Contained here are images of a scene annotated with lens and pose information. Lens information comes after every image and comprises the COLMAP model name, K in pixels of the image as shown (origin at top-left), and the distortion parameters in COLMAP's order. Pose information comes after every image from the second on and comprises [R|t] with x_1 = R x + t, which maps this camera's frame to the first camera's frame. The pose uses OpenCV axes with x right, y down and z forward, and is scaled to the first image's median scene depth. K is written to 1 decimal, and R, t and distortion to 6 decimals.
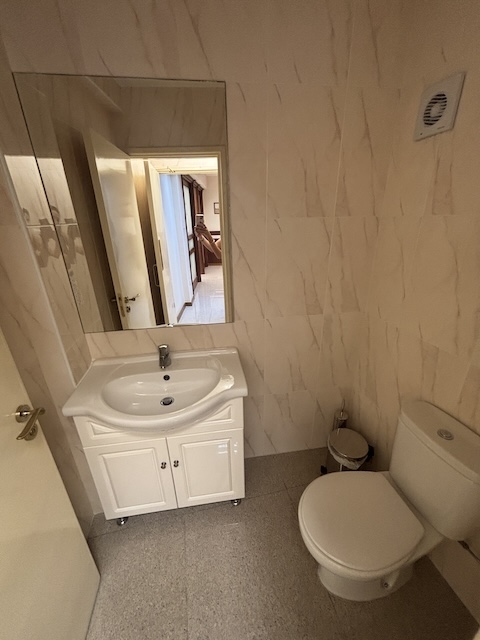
lens RADIAL K [[258.5, 0, 239.2], [0, 258.5, 320.1], [0, 0, 1]] dist [0.003413, 0.000323]
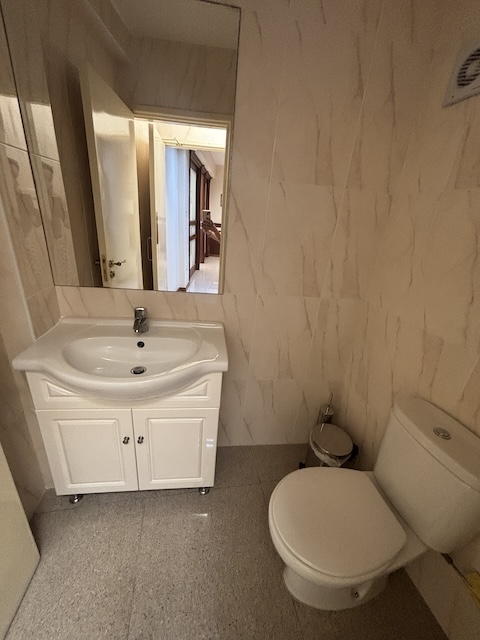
lens RADIAL K [[258.5, 0, 238.7], [0, 258.5, 320.2], [0, 0, 1]] dist [0.003413, 0.000323]
pose [[0.993769, 0.110051, 0.017670, 0.032904], [-0.110097, 0.993920, 0.001608, 0.102057], [-0.017386, -0.003544, 0.999843, 0.097149]]
